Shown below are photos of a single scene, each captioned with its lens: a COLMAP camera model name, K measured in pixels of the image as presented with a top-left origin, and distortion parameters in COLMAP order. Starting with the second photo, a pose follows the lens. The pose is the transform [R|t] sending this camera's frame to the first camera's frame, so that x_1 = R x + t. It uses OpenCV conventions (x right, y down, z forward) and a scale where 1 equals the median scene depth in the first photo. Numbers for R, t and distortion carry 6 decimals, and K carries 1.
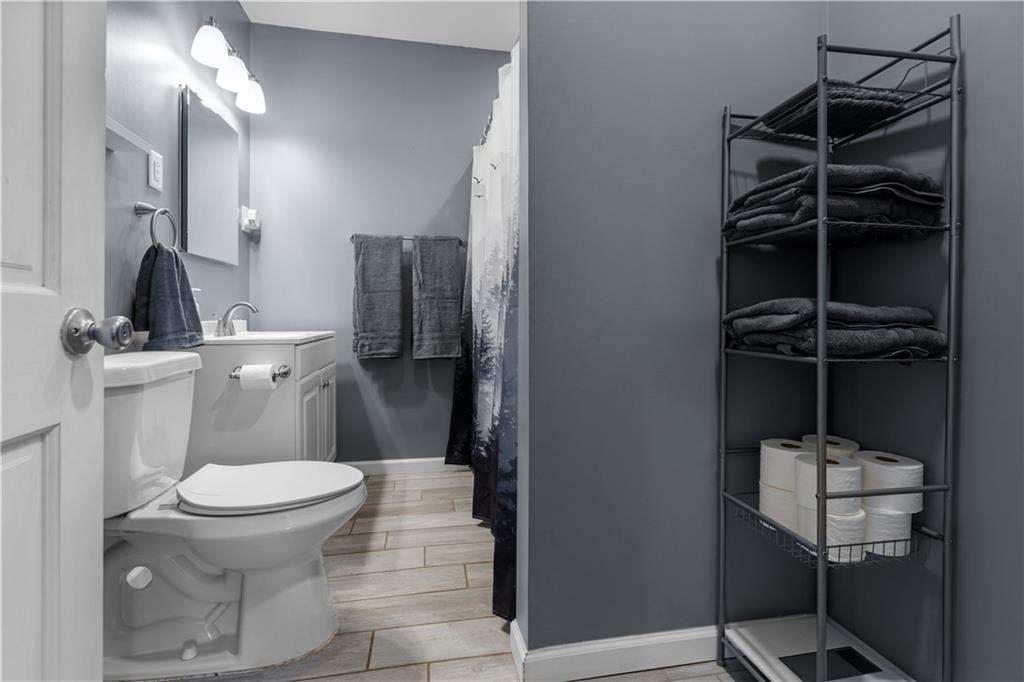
lens RADIAL K [[464.1, 0, 503.9], [0, 464.1, 335.4], [0, 0, 1]] dist [-0.003365, -0.000226]
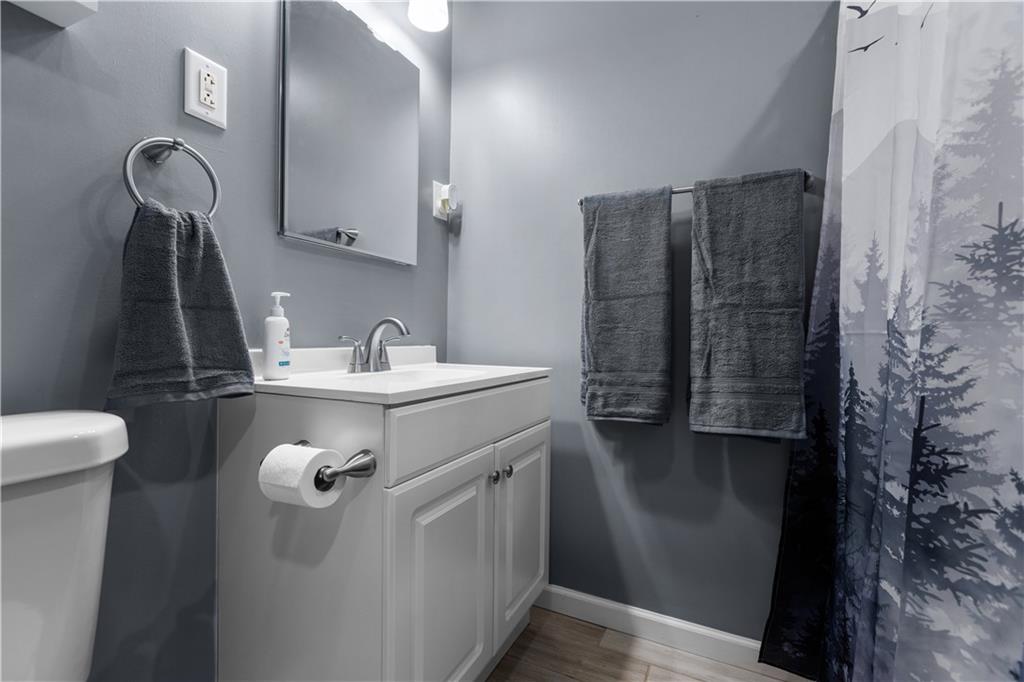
lens RADIAL K [[464.1, 0, 503.9], [0, 464.1, 335.4], [0, 0, 1]] dist [-0.003365, -0.000226]
pose [[0.808442, 0.004707, -0.588557, -0.066525], [-0.036120, 0.998480, -0.041628, -0.022906], [0.587466, 0.054912, 0.807383, 0.486510]]
